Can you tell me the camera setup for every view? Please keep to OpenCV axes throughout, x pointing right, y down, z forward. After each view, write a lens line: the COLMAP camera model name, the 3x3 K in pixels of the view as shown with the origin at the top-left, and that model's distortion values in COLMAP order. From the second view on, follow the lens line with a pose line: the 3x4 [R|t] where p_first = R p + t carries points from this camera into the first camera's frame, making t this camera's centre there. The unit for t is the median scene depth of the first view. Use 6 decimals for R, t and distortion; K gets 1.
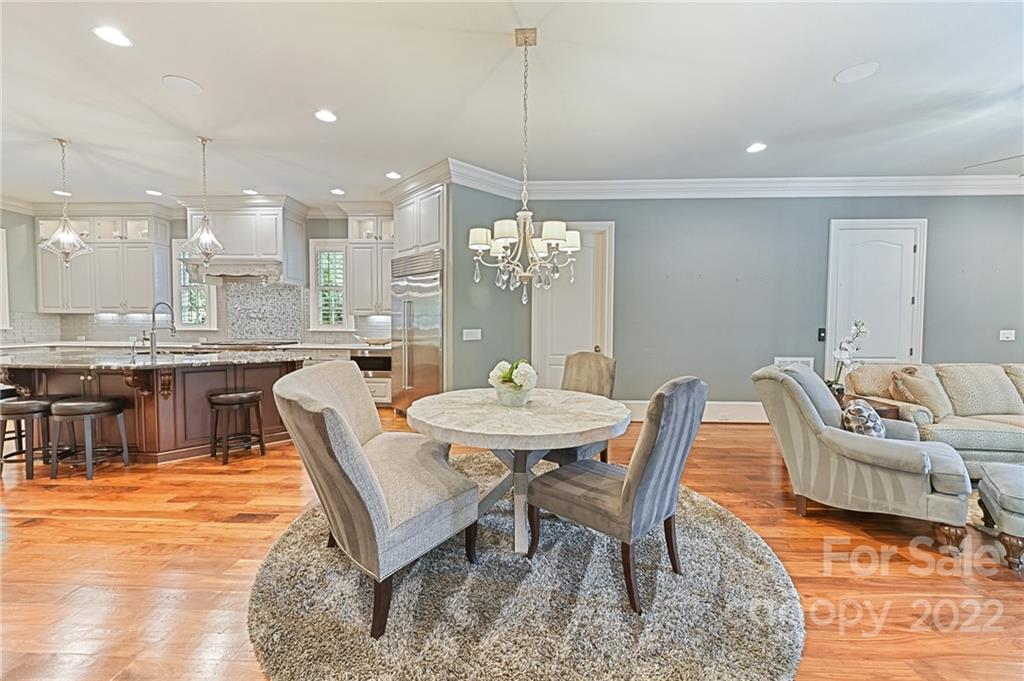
lens RADIAL K [[406.0, 0, 509.6], [0, 406.0, 342.8], [0, 0, 1]] dist [0.006944, -0.000144]
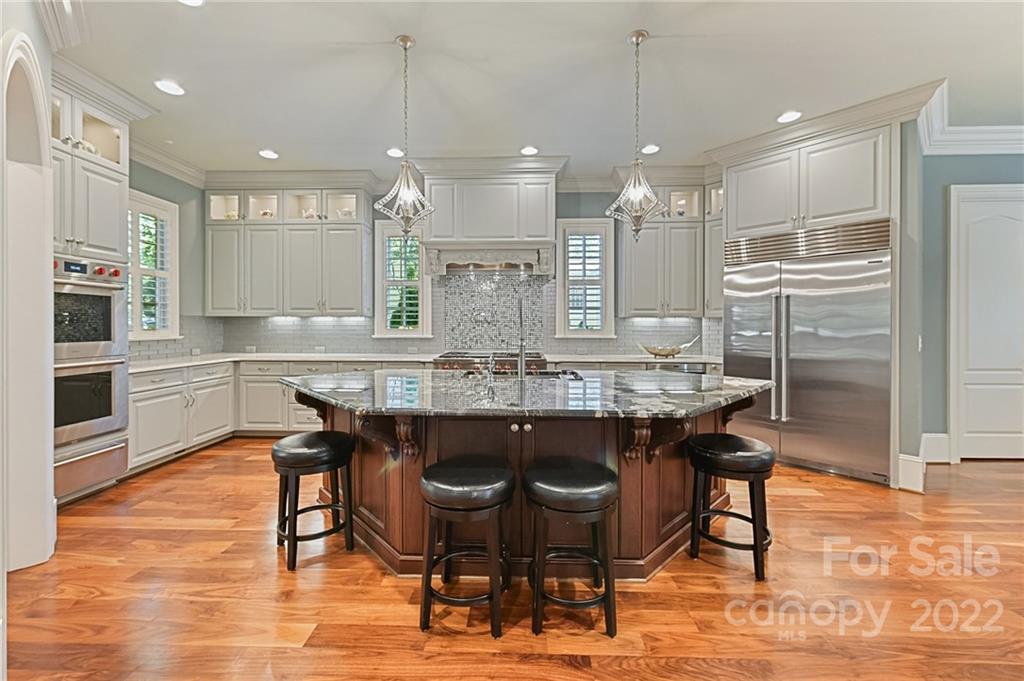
lens RADIAL K [[406.0, 0, 512.5], [0, 406.0, 331.4], [0, 0, 1]] dist [0.006944, -0.000144]
pose [[0.999939, -0.005077, 0.009811, -0.589517], [0.005430, 0.999328, -0.036239, -0.014807], [-0.009620, 0.036290, 0.999295, 0.242981]]
